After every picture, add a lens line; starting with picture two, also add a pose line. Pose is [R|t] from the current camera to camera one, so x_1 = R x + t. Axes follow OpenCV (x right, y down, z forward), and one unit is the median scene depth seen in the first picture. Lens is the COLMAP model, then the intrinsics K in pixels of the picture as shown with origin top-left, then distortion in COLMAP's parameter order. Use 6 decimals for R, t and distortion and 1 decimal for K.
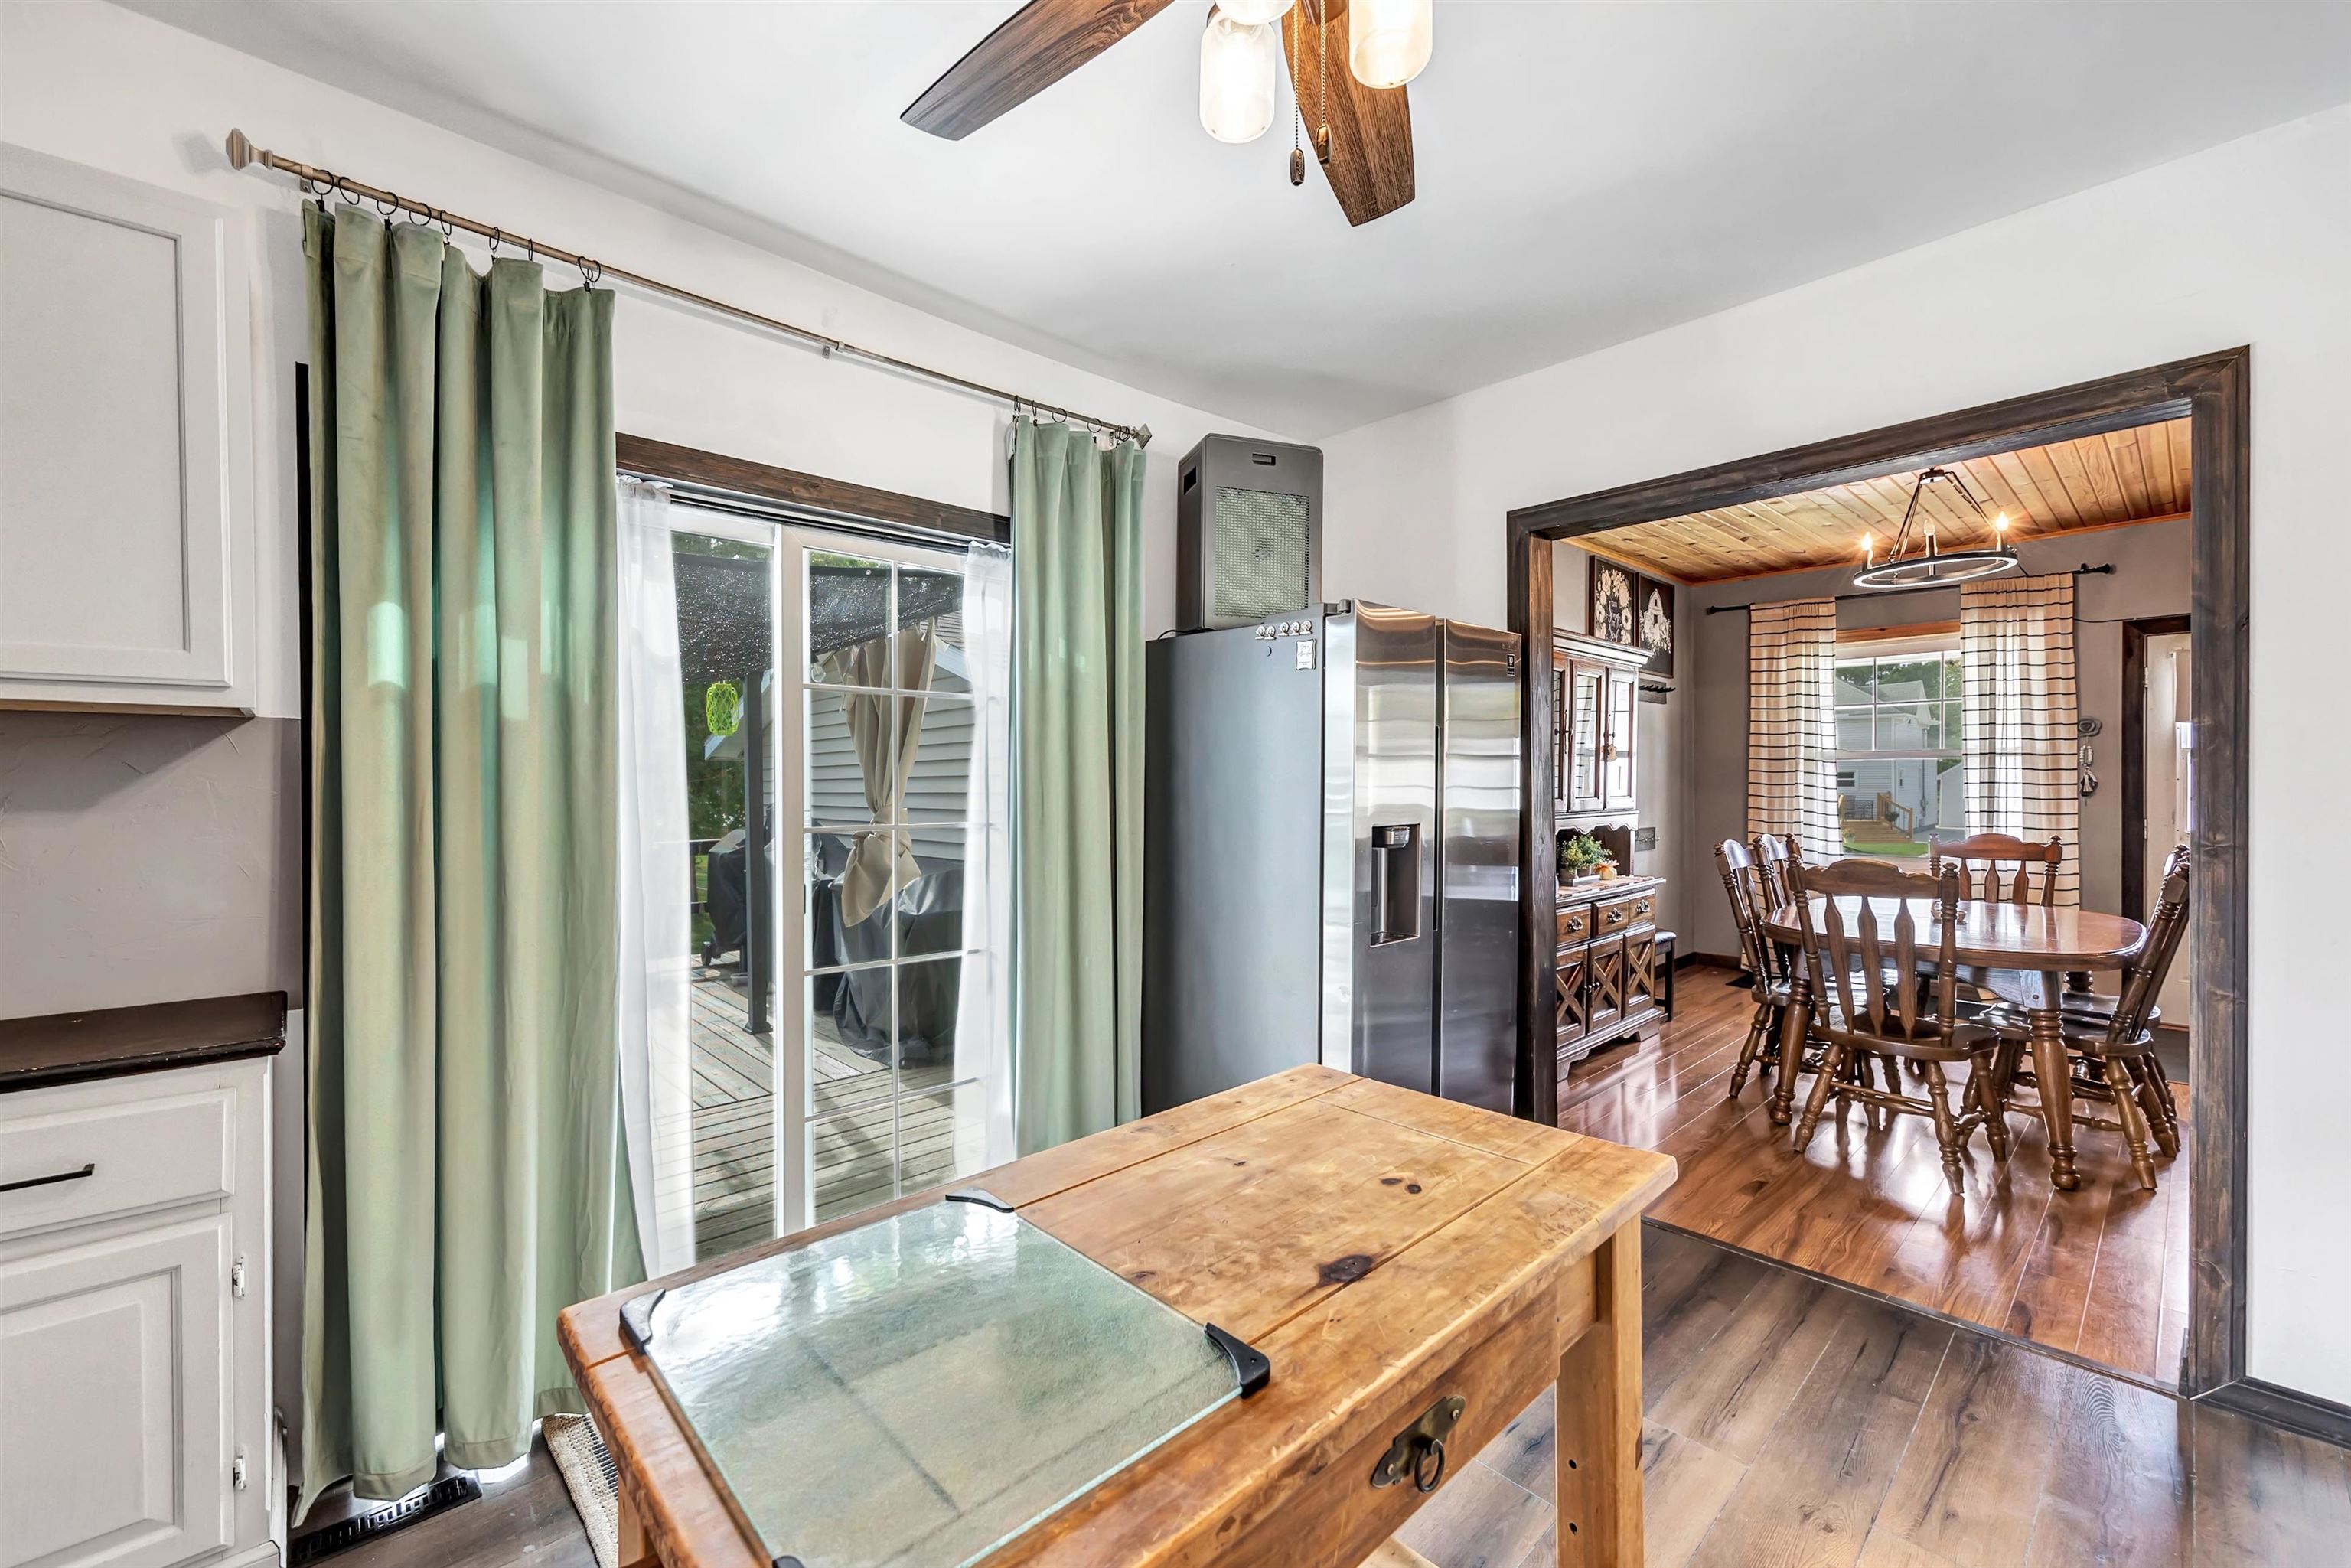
lens RADIAL K [[960.5, 0, 1136.2], [0, 960.5, 785.7], [0, 0, 1]] dist [-0.000362, -0.000074]
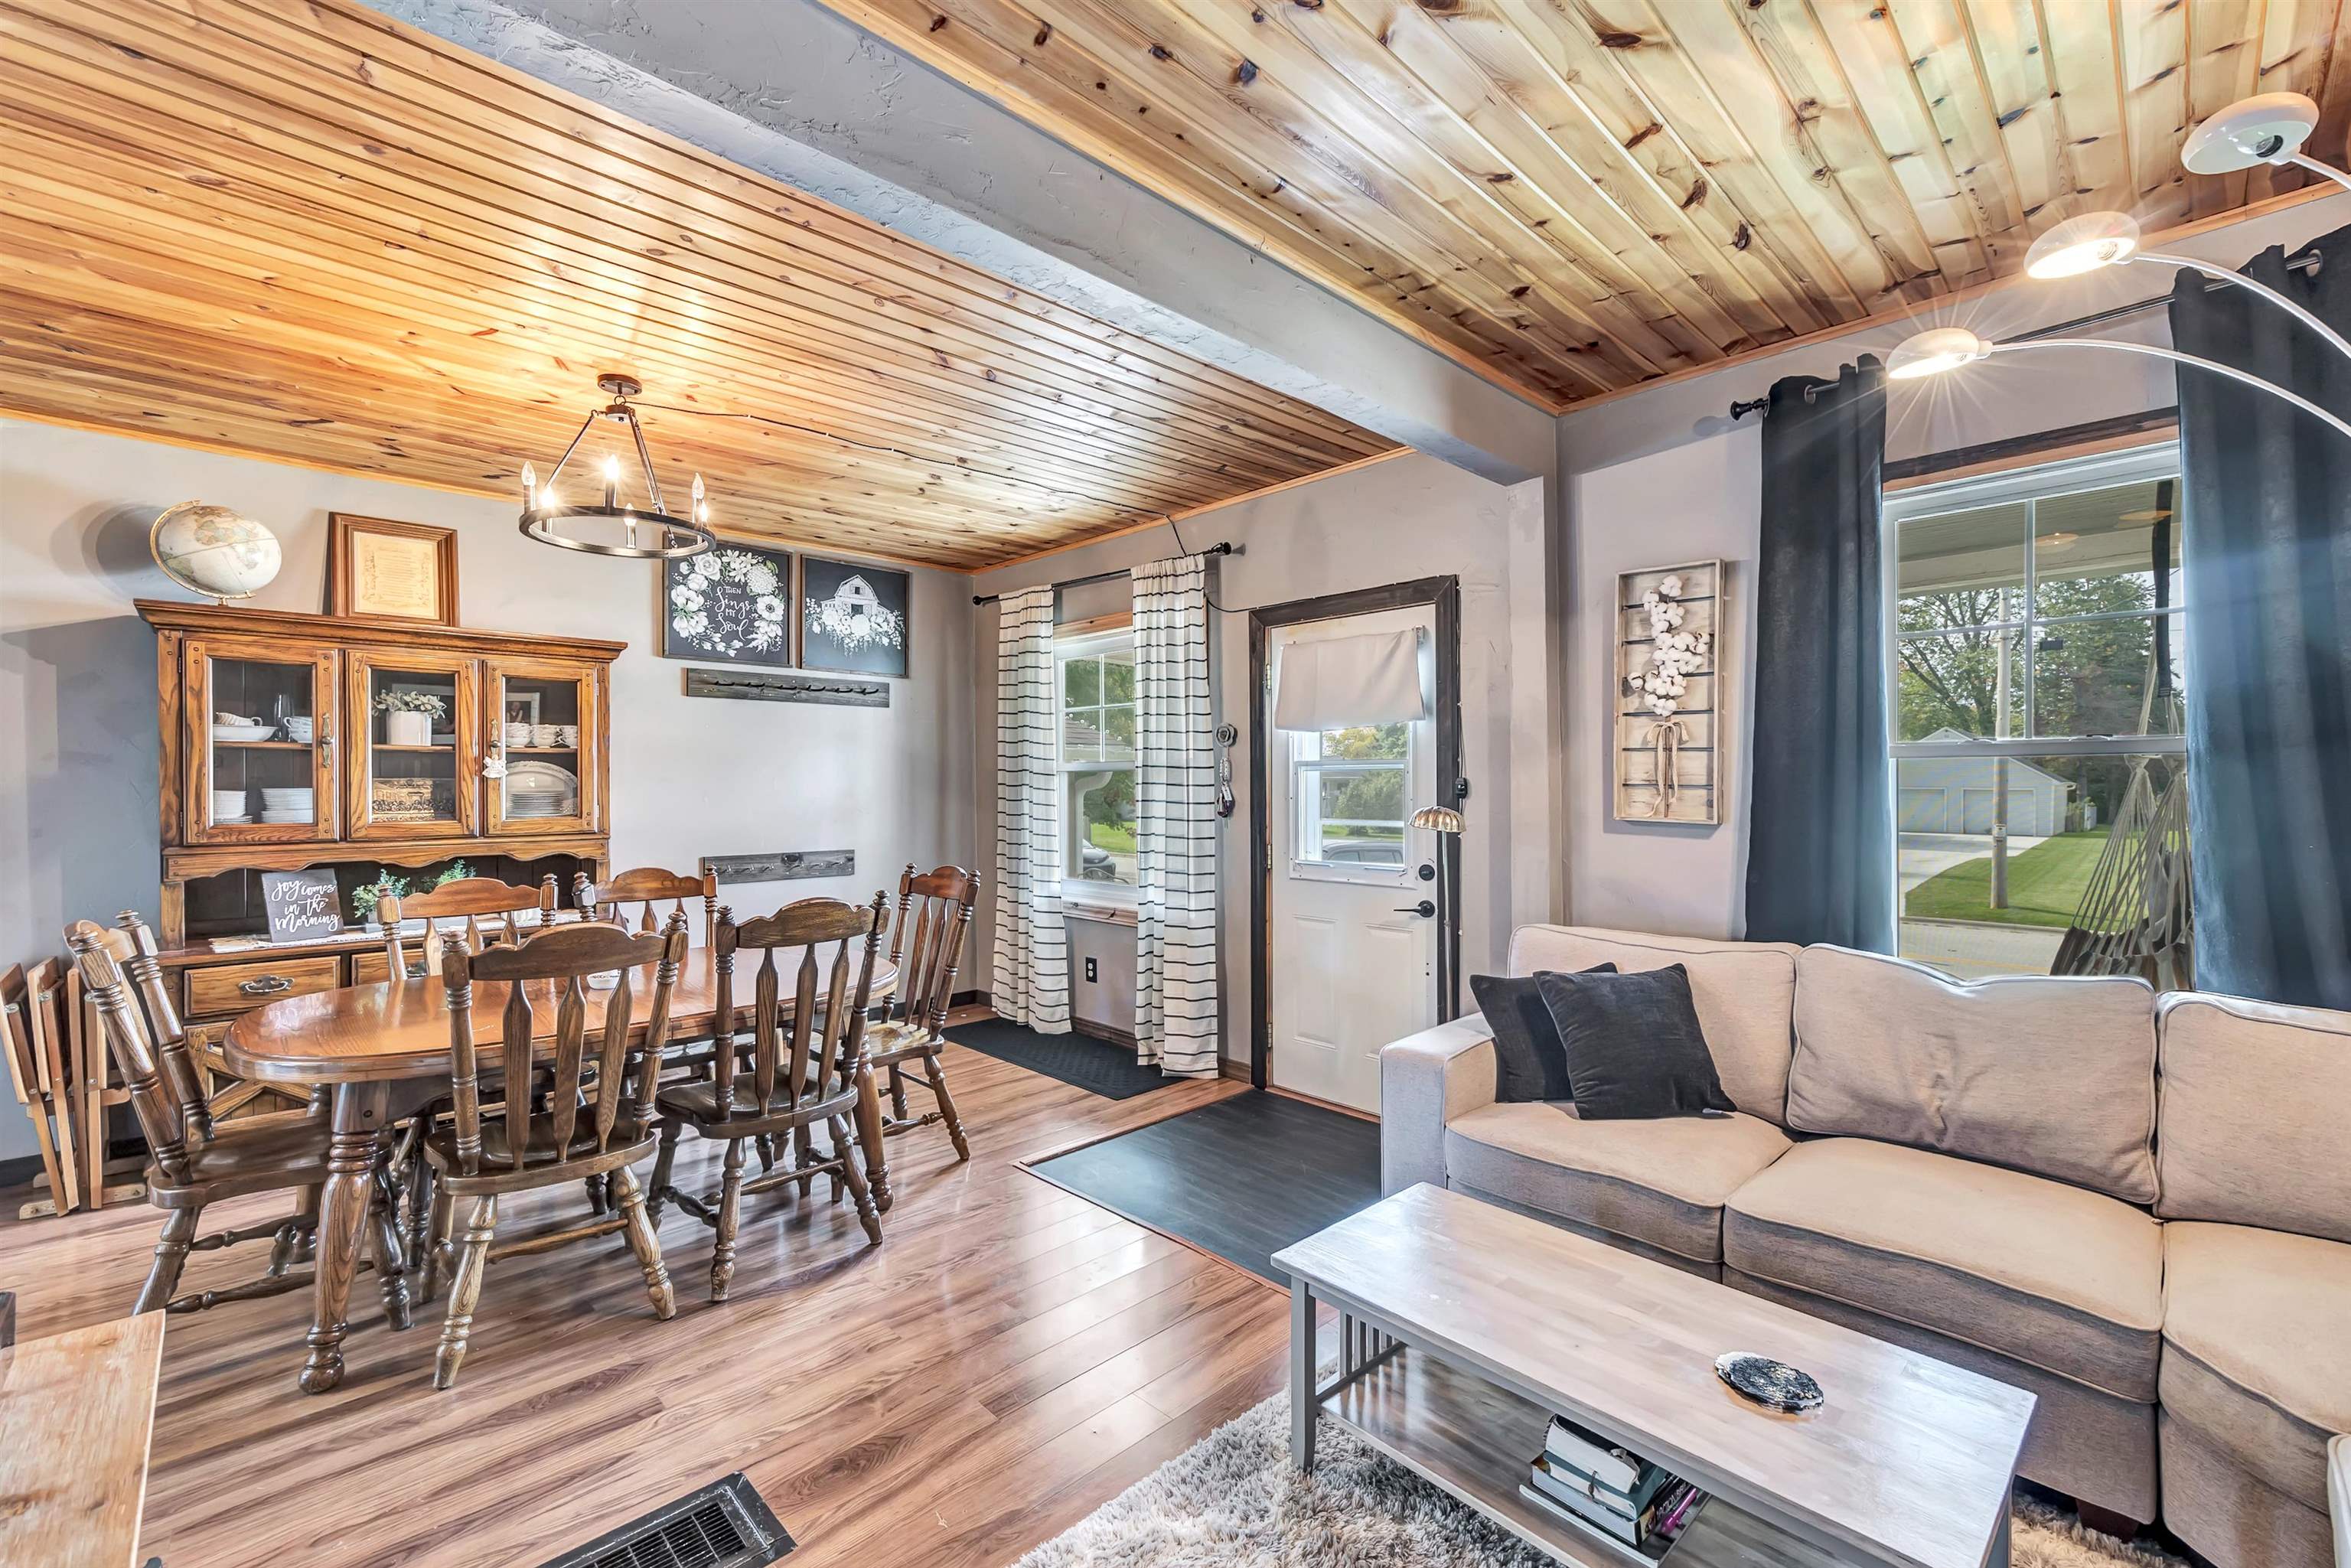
lens RADIAL K [[960.5, 0, 1136.2], [0, 960.5, 785.7], [0, 0, 1]] dist [-0.000362, -0.000074]
pose [[0.999970, 0.002779, 0.007273, 0.828282], [-0.002745, 0.999985, -0.004663, -0.014301], [-0.007286, 0.004643, 0.999963, 0.154752]]
